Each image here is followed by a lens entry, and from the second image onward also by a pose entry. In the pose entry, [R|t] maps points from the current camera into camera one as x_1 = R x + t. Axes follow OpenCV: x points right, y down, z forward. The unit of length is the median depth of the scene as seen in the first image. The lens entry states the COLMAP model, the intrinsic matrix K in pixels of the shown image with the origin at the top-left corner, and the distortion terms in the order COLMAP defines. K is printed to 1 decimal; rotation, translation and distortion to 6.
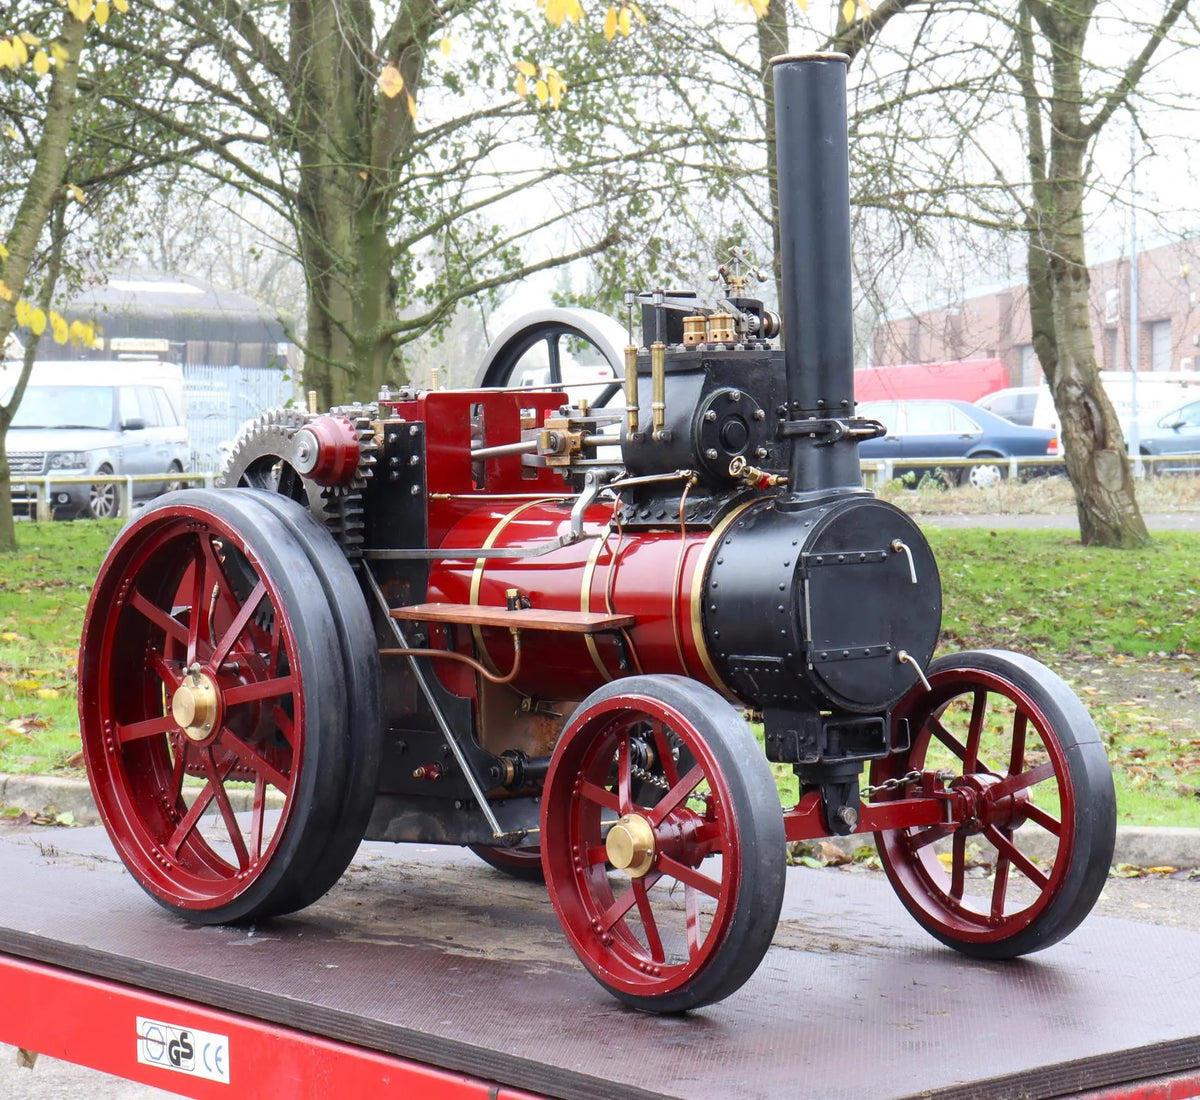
lens RADIAL K [[3337.4, 0, 574.8], [0, 3337.4, 561.0], [0, 0, 1]] dist [0.110428, 0.000000]
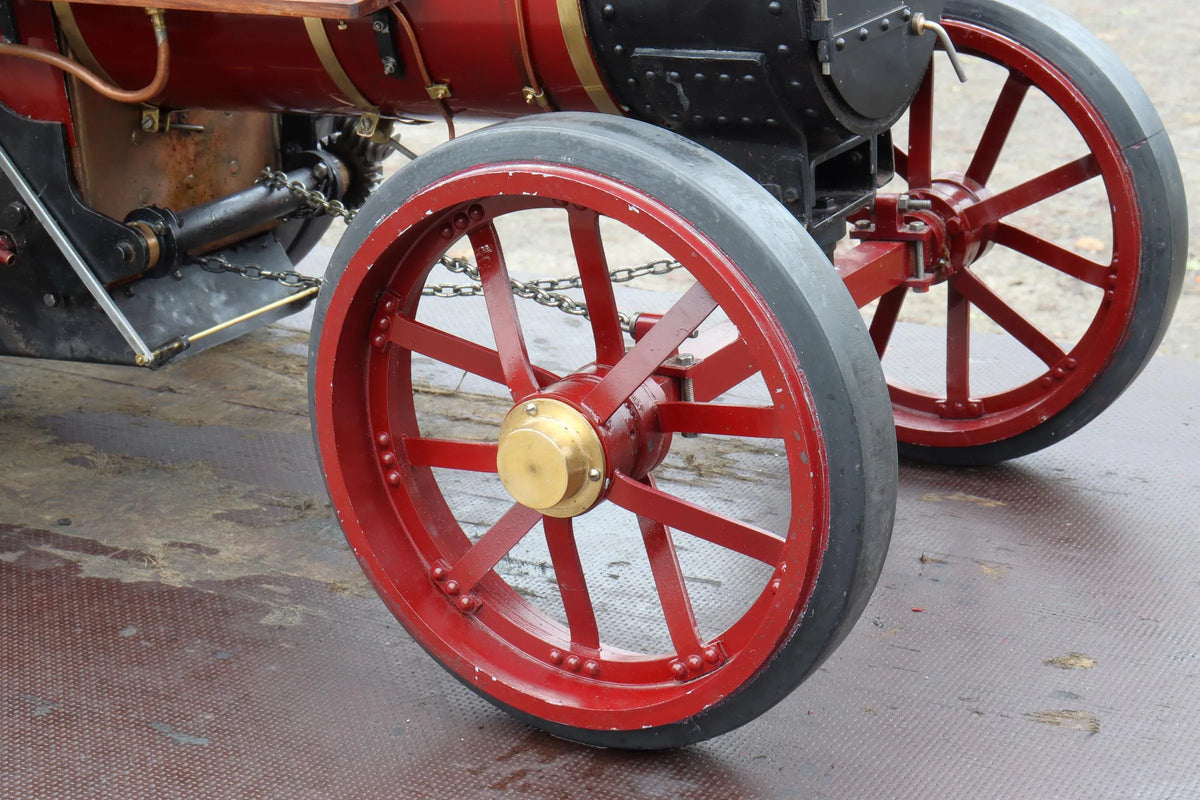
lens RADIAL K [[2281.4, 0, 599.4], [0, 2281.4, 405.3], [0, 0, 1]] dist [-0.012762, 0.000000]
pose [[0.937932, -0.135533, 0.319240, -0.076669], [0.043945, 0.959504, 0.278246, -0.017276], [-0.344024, -0.246947, 0.905905, 0.610889]]
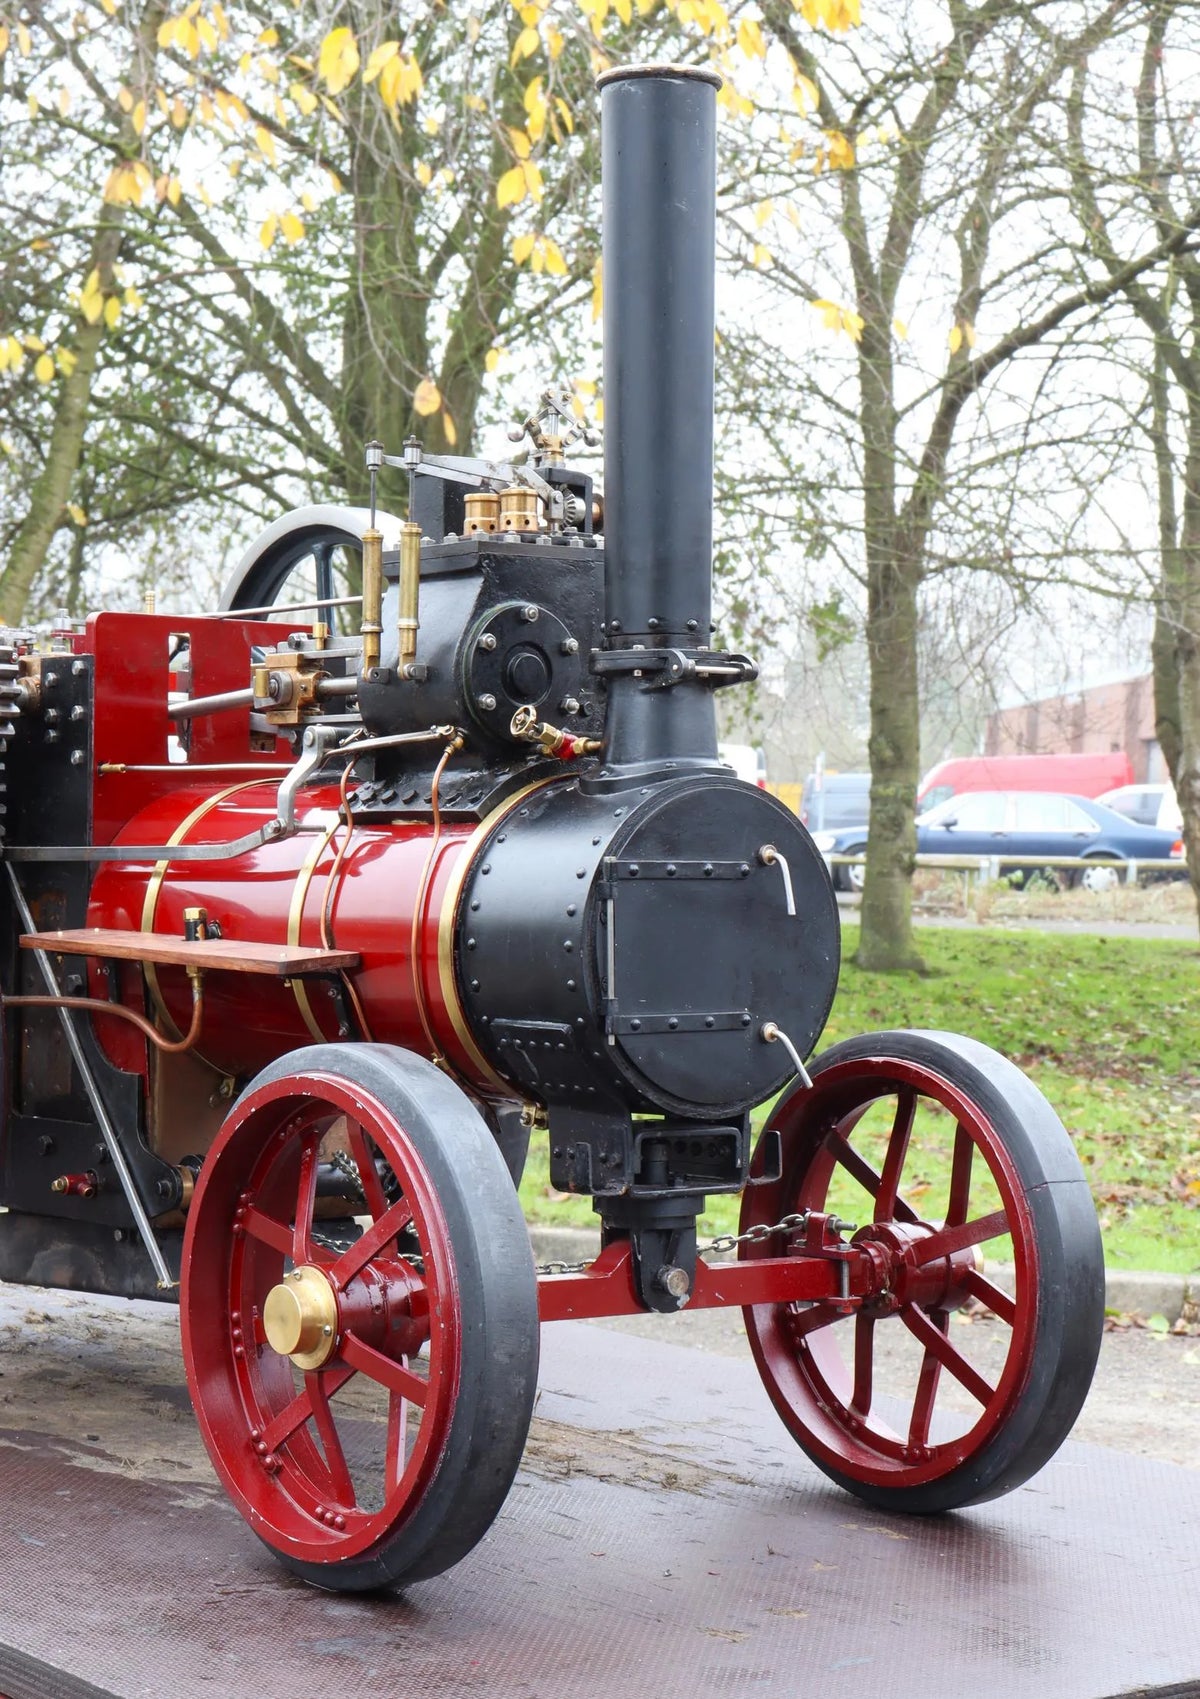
lens RADIAL K [[3549.7, 0, 539.8], [0, 3549.7, 928.8], [0, 0, 1]] dist [0.062075, 0.000000]
pose [[0.998526, 0.039155, -0.037584, 0.073706], [-0.039476, 0.999190, -0.007815, 0.014988], [0.037247, 0.009287, 0.999263, 0.307818]]
